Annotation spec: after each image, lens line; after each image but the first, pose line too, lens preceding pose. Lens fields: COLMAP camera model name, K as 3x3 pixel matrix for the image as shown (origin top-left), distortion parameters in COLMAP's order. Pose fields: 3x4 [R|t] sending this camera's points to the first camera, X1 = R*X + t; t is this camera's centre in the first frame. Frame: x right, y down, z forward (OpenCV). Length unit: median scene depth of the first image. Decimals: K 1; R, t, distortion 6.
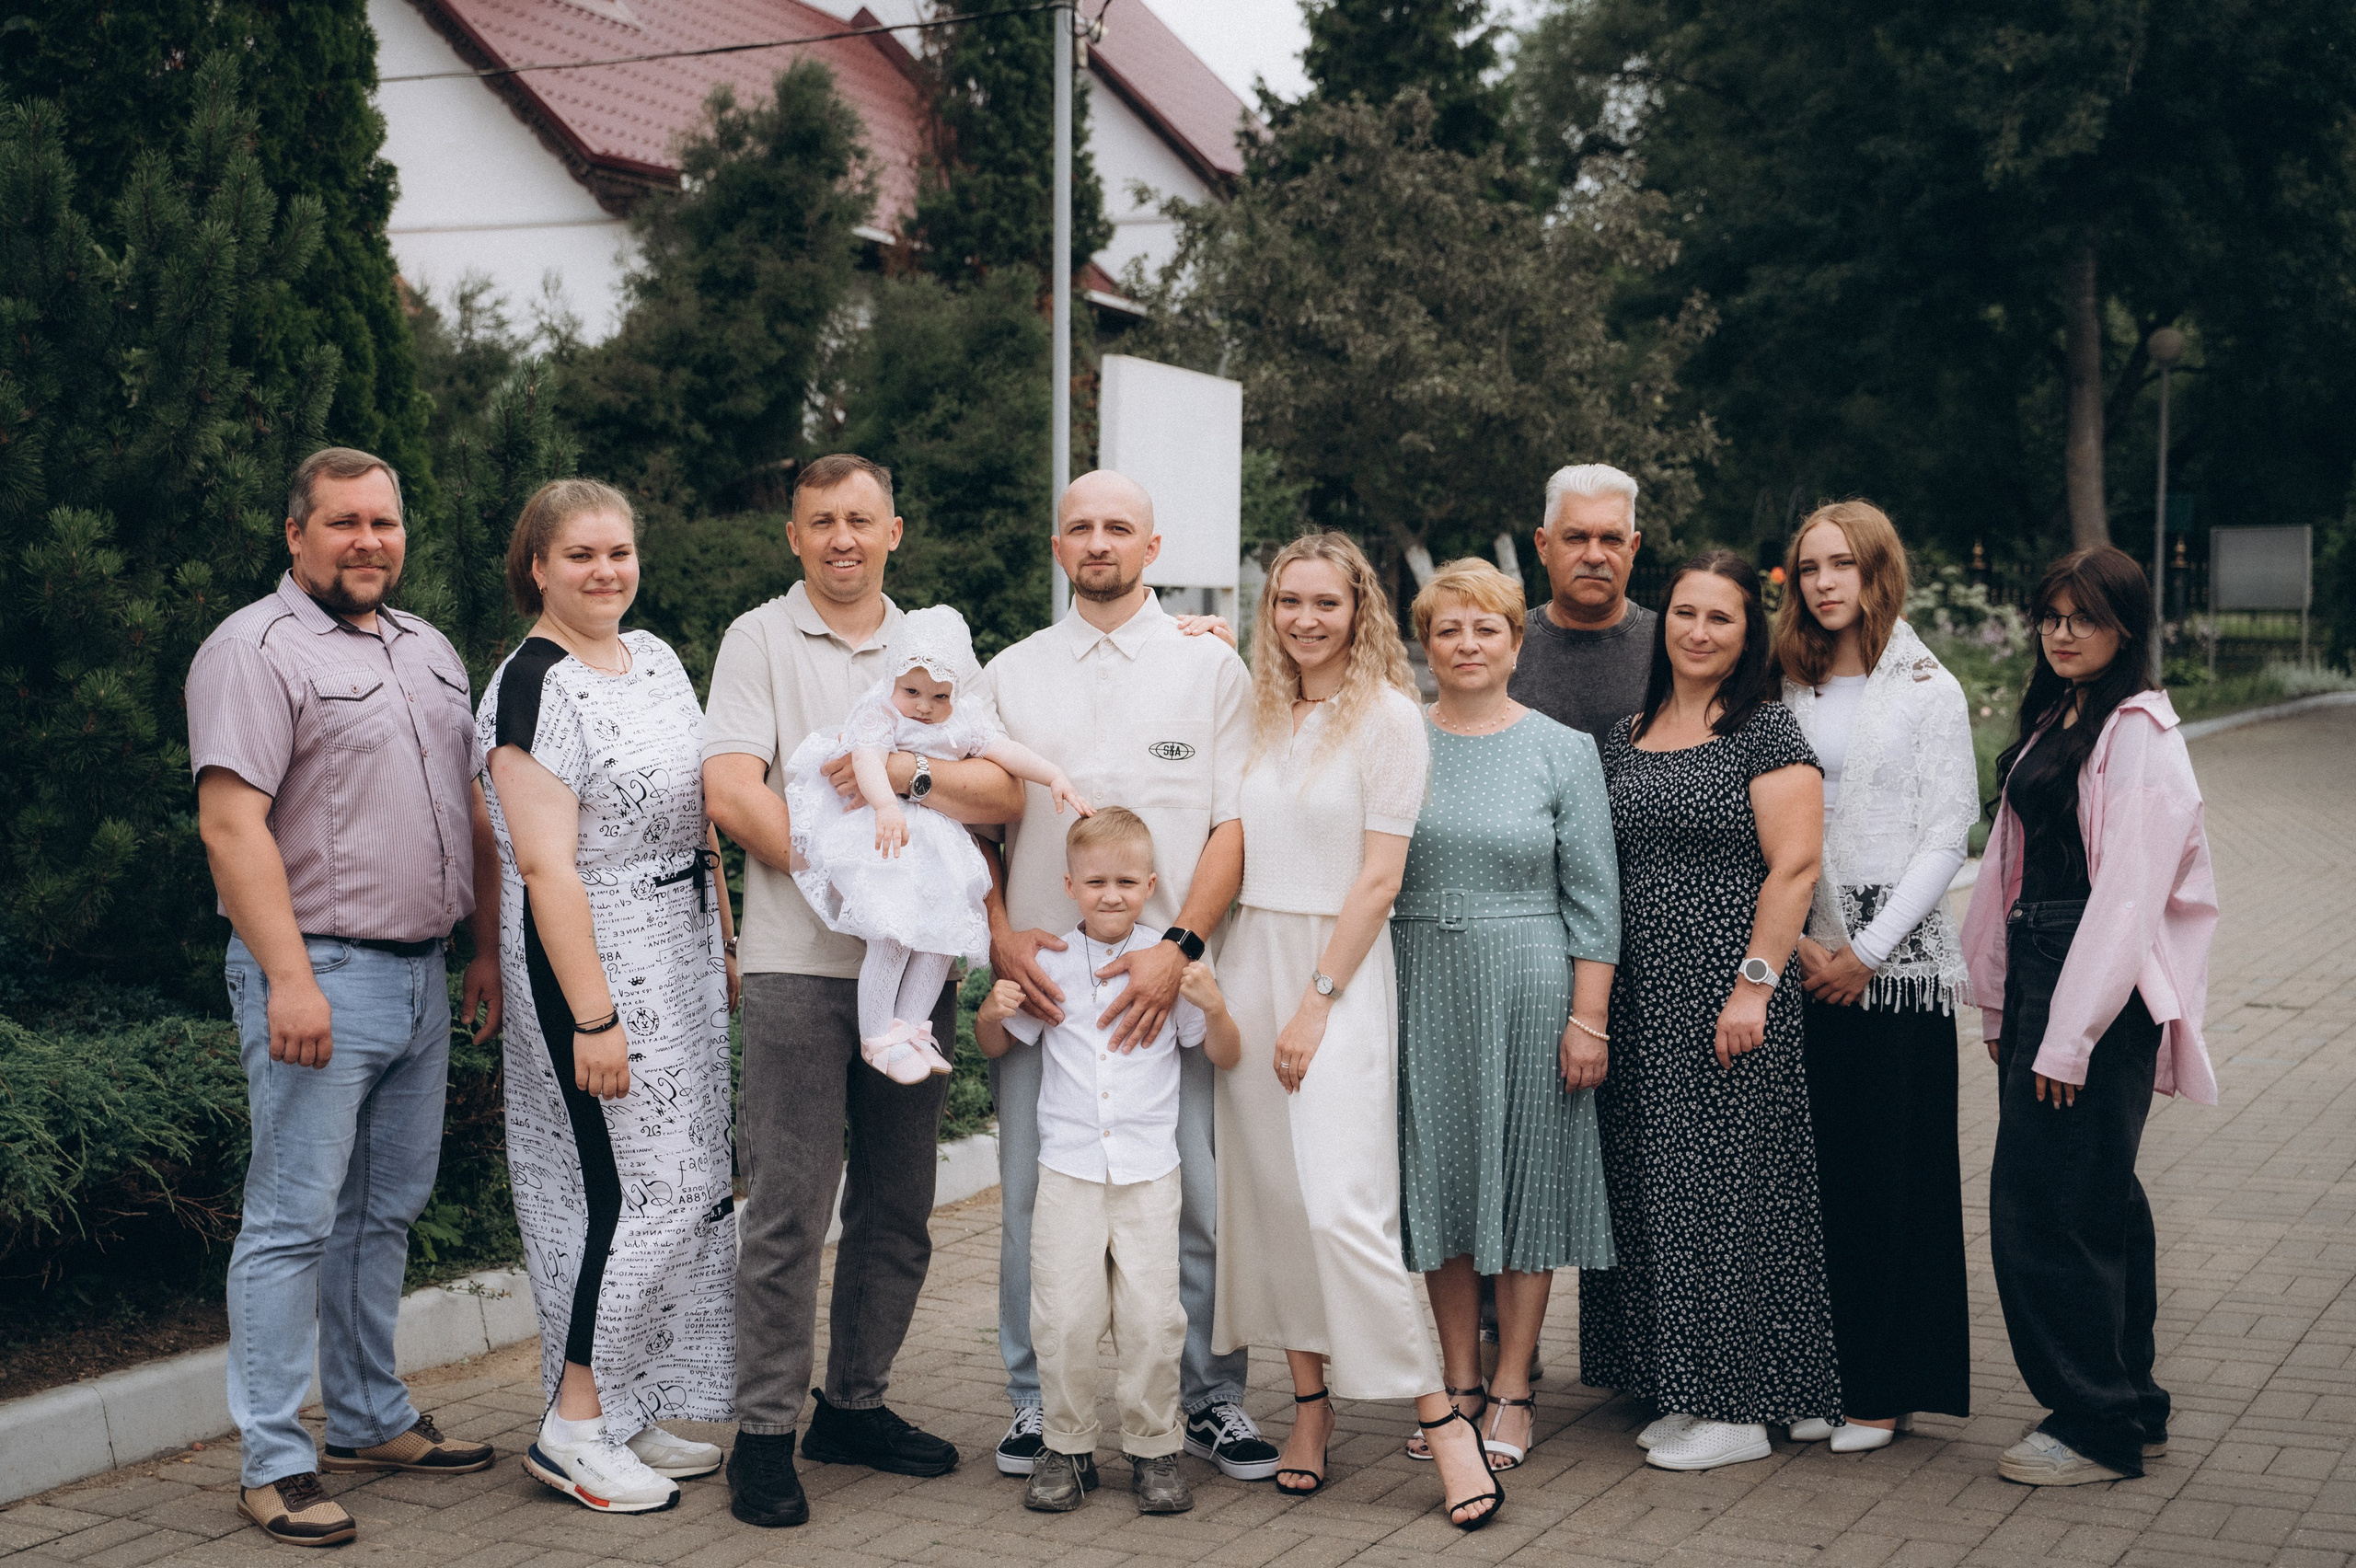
lens RADIAL K [[3243.3, 0, 1178.0], [0, 3243.3, 784.0], [0, 0, 1]] dist [0.131229, -0.698906]
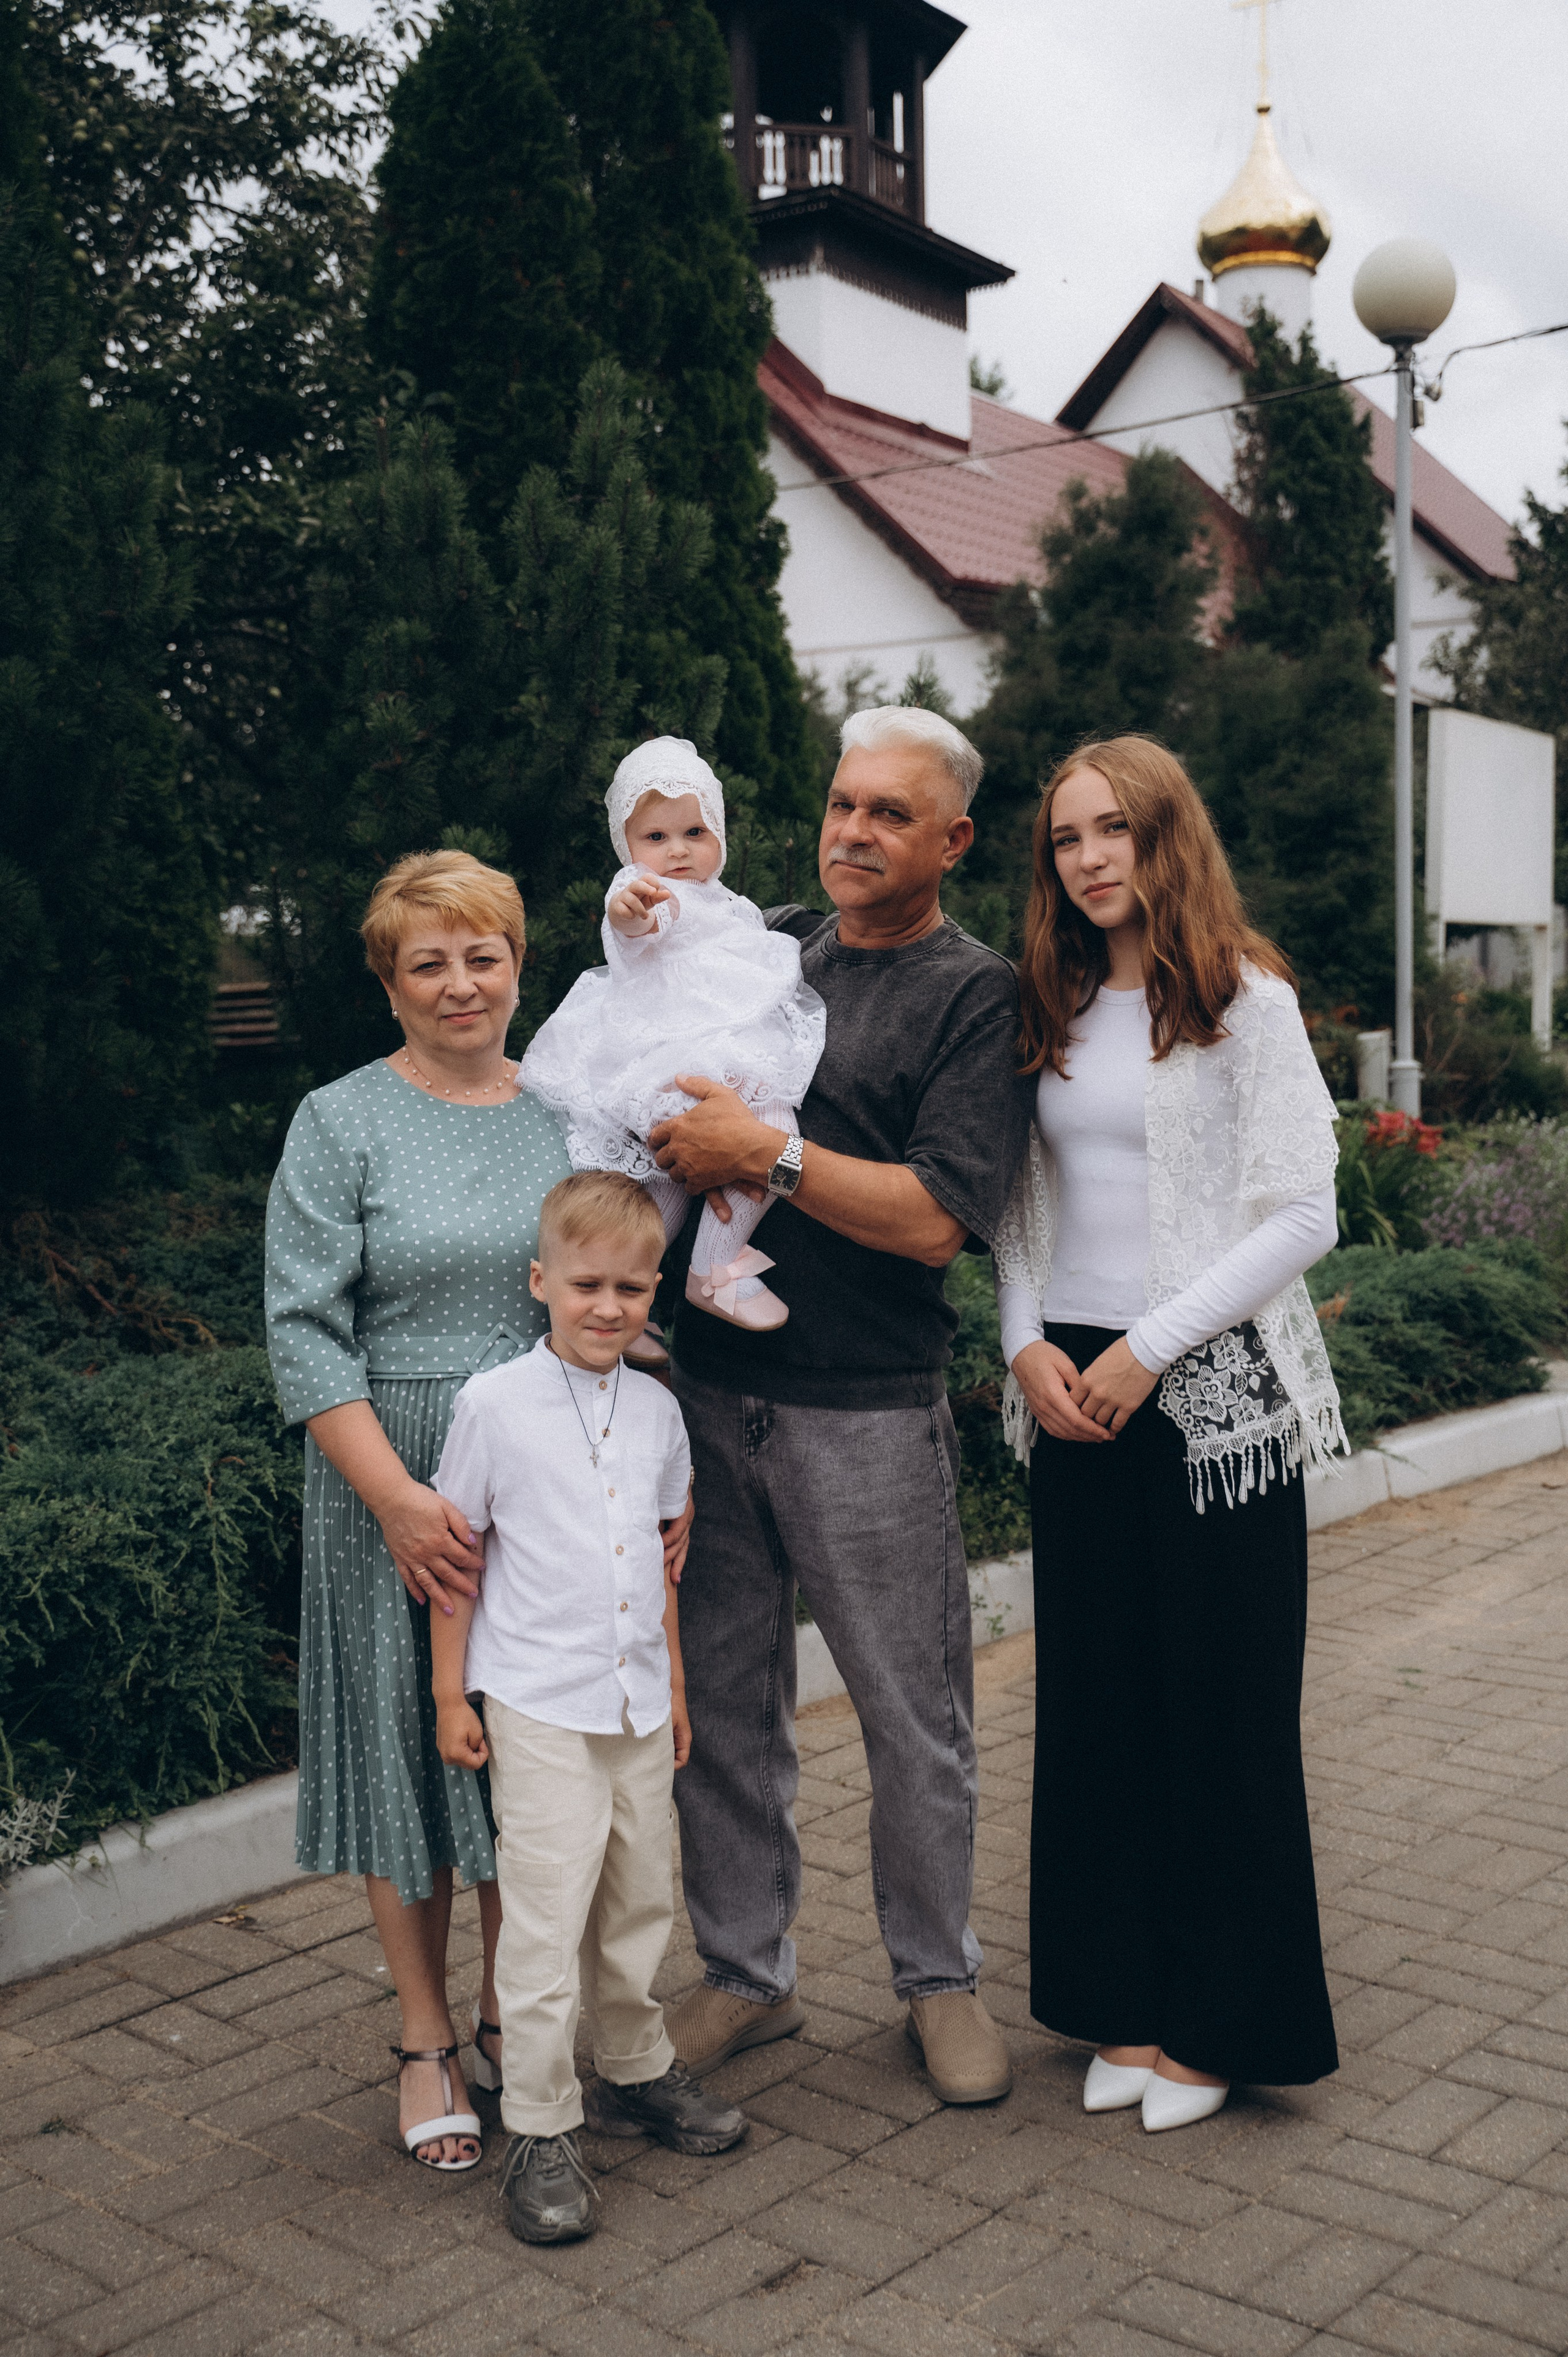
lens RADIAL K [[2756.4, 0, 780.6], [0, 2756.4, 1133.2], [0, 0, 1]] dist [0.004347, -0.038940]
pose [[0.970664, -0.012925, -0.240091, -0.047704], [0.014170, 0.999894, 0.003463, 0.006298], [0.240021, -0.006763, 0.970744, 0.212959]]
